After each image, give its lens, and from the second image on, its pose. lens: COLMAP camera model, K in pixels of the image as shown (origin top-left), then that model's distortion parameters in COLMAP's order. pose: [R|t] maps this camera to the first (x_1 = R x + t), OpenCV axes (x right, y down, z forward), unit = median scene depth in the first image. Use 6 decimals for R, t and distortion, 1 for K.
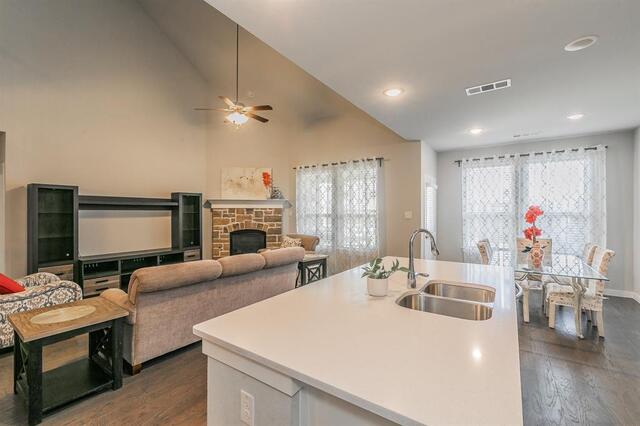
lens RADIAL K [[272.2, 0, 323.3], [0, 272.2, 212.4], [0, 0, 1]] dist [-0.001838, -0.000240]
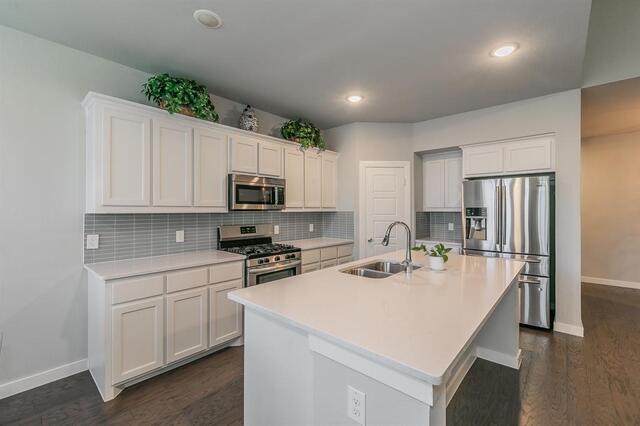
lens RADIAL K [[277.8, 0, 319.5], [0, 277.8, 208.6], [0, 0, 1]] dist [0.001074, -0.000080]
pose [[-0.991429, -0.000994, 0.130640, 0.149982], [-0.000852, 0.999999, 0.001136, 0.001301], [-0.130640, 0.001015, -0.991429, 0.612605]]
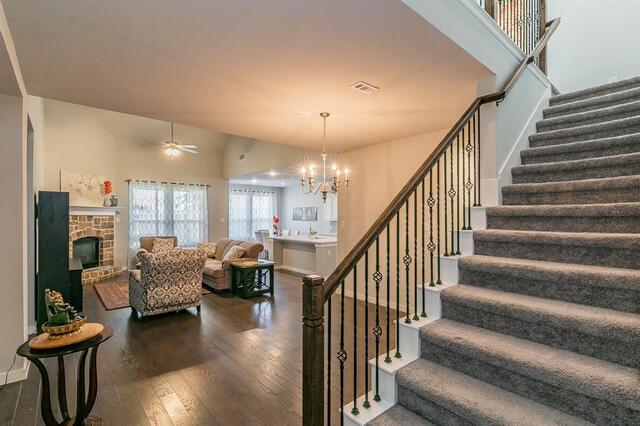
lens RADIAL K [[306.4, 0, 315.9], [0, 306.4, 218.9], [0, 0, 1]] dist [-0.000320, 0.000056]
pose [[0.269545, -0.005507, 0.962972, -1.132523], [-0.001709, 0.999979, 0.006197, -0.010335], [-0.962986, -0.003316, 0.269530, -0.091525]]
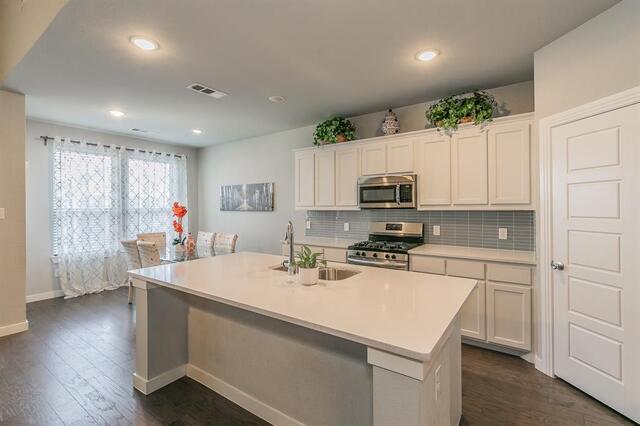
lens RADIAL K [[295.3, 0, 322.7], [0, 295.3, 207.3], [0, 0, 1]] dist [0.002872, 0.000572]
pose [[0.012360, -0.000988, 0.999923, -0.245681], [0.009374, 0.999956, 0.000872, 0.001288], [-0.999880, 0.009363, 0.012369, 0.234611]]
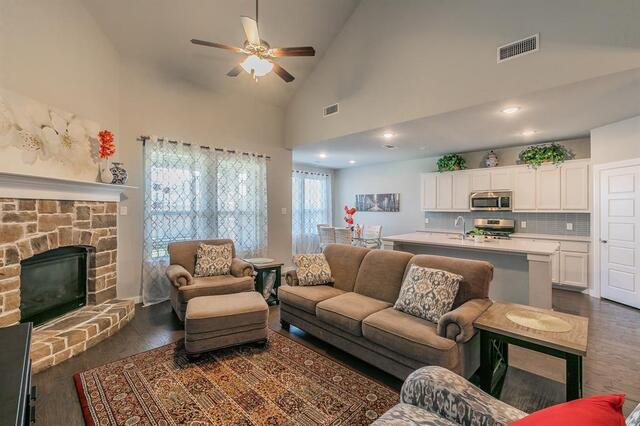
lens RADIAL K [[277.8, 0, 319.5], [0, 277.8, 208.6], [0, 0, 1]] dist [0.001074, -0.000080]
pose [[0.173627, 0.001829, 0.984810, -0.660335], [-0.001069, 0.999998, -0.001669, -0.000176], [-0.984811, -0.000763, 0.173629, 0.509852]]
